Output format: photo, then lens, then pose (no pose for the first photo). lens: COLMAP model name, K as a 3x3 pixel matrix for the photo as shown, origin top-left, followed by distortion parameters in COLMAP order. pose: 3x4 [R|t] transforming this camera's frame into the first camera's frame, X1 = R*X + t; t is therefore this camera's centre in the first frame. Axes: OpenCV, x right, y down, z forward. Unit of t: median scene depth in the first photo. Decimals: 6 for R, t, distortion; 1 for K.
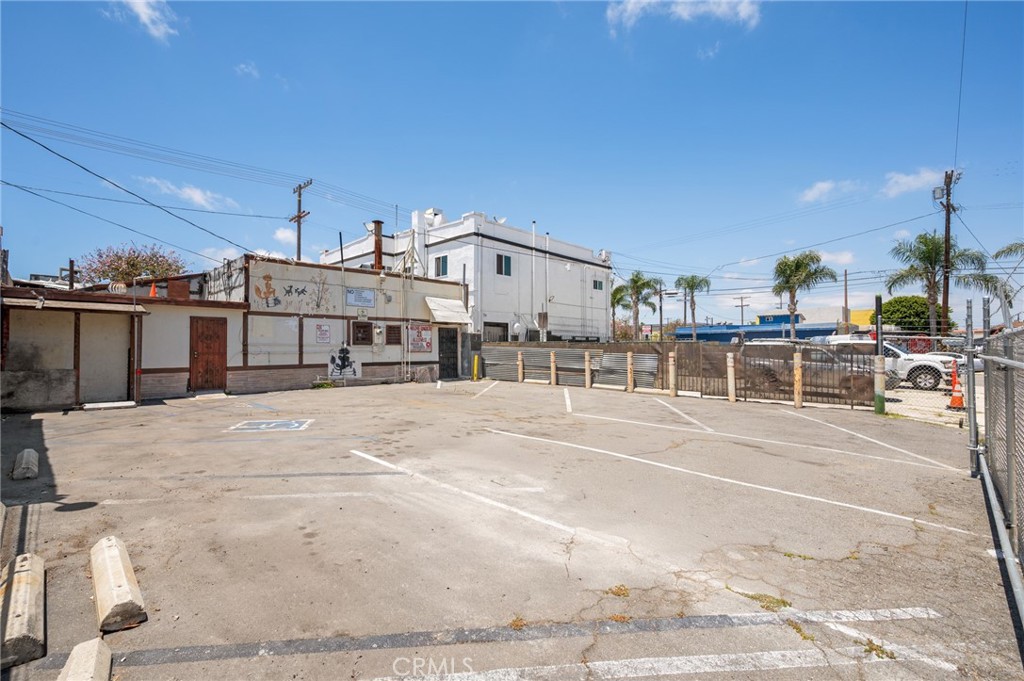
lens RADIAL K [[442.9, 0, 496.8], [0, 442.9, 341.8], [0, 0, 1]] dist [0.002518, -0.001113]
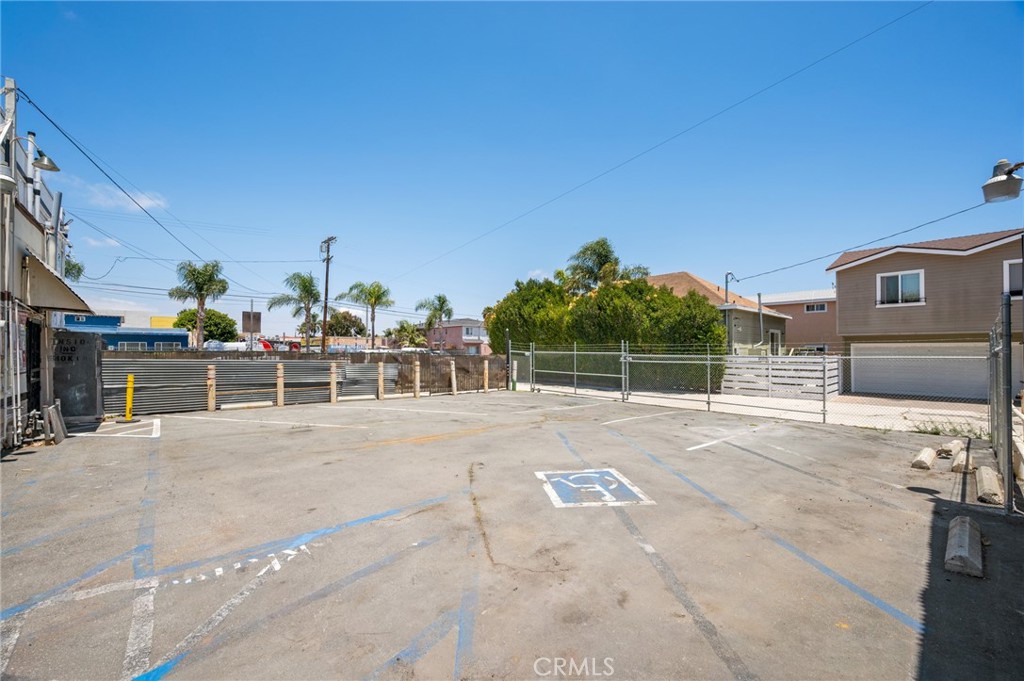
lens RADIAL K [[405.0, 0, 506.2], [0, 405.0, 351.2], [0, 0, 1]] dist [-0.001065, 0.000018]
pose [[0.076787, 0.002403, 0.997045, -0.586667], [-0.016942, 0.999856, -0.001105, -0.006935], [-0.996904, -0.016807, 0.076817, 0.562128]]
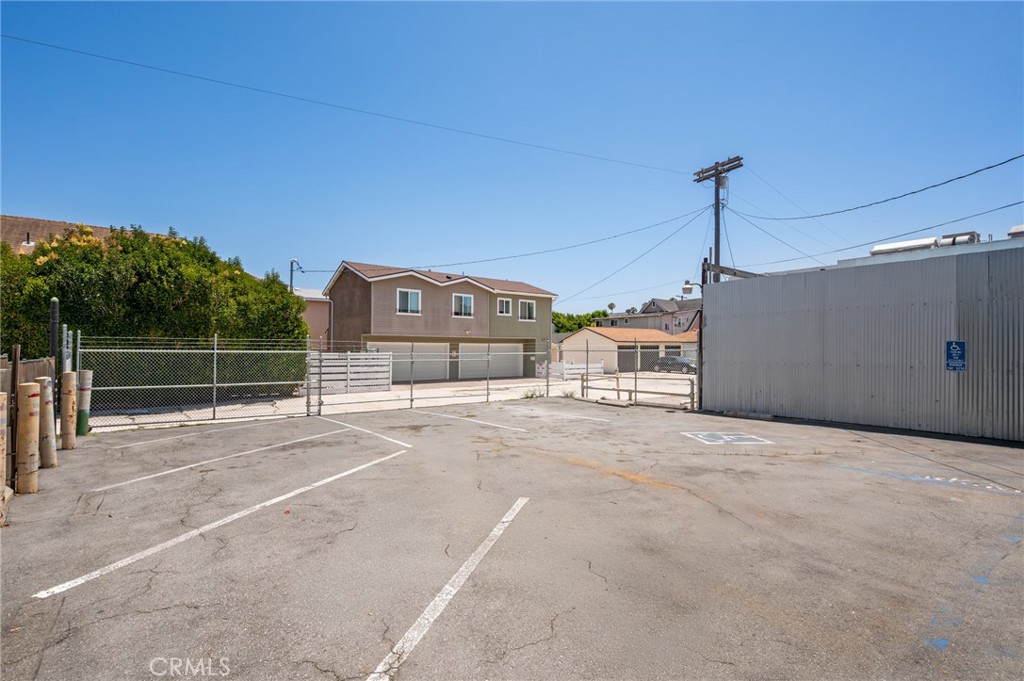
lens RADIAL K [[464.8, 0, 511.1], [0, 464.8, 344.3], [0, 0, 1]] dist [0.005926, 0.001073]
pose [[-0.989944, -0.002669, 0.141438, -0.080211], [-0.006077, 0.999701, -0.023675, -0.003497], [-0.141332, -0.024296, -0.989664, 1.138467]]
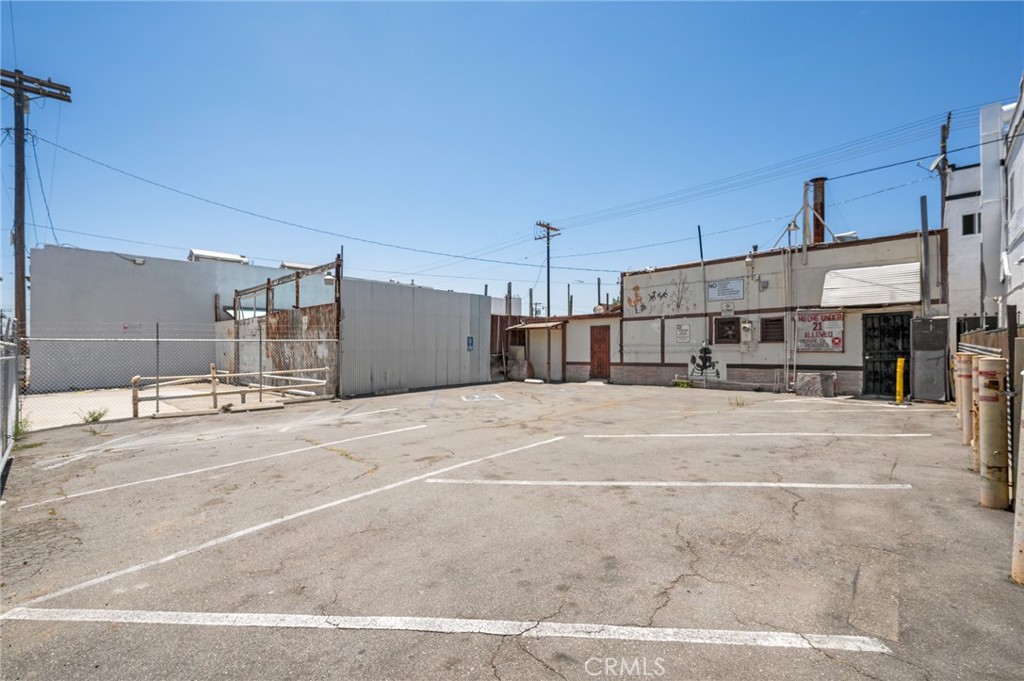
lens RADIAL K [[442.9, 0, 524.9], [0, 442.9, 346.6], [0, 0, 1]] dist [0.002518, -0.001113]
pose [[0.043815, -0.006441, -0.999019, 0.567359], [0.021659, 0.999750, -0.005496, 0.009104], [0.998805, -0.021397, 0.043944, 0.566891]]
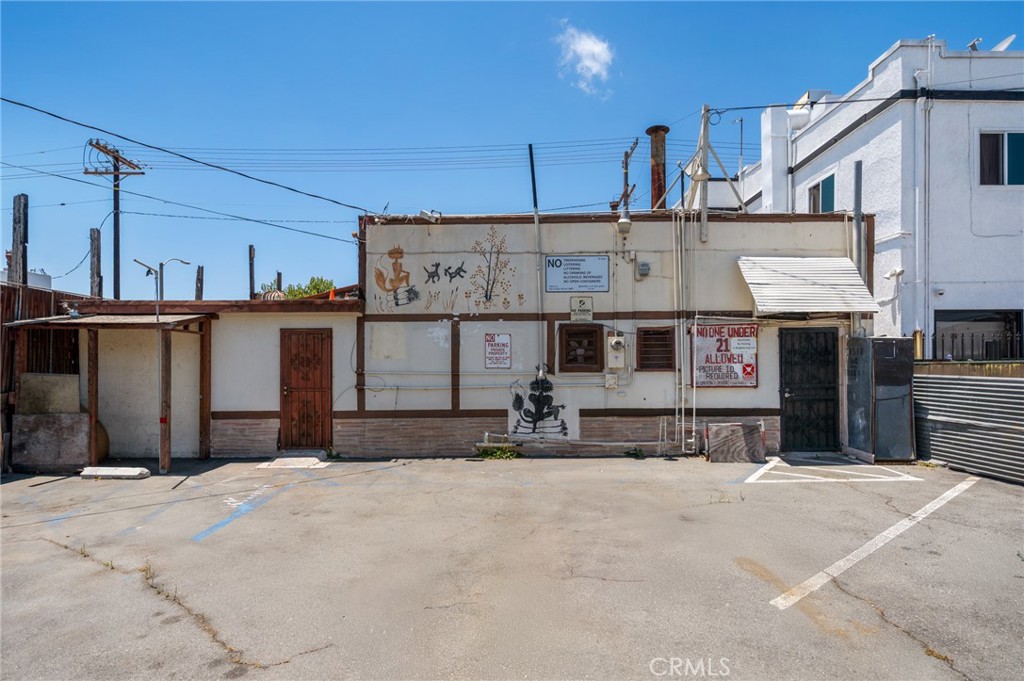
lens RADIAL K [[503.3, 0, 511.4], [0, 503.3, 372.3], [0, 0, 1]] dist [-0.003258, -0.000426]
pose [[0.708013, -0.000884, -0.706199, 0.027903], [0.014606, 0.999804, 0.013393, -0.000998], [0.706048, -0.019797, 0.707887, 0.569708]]
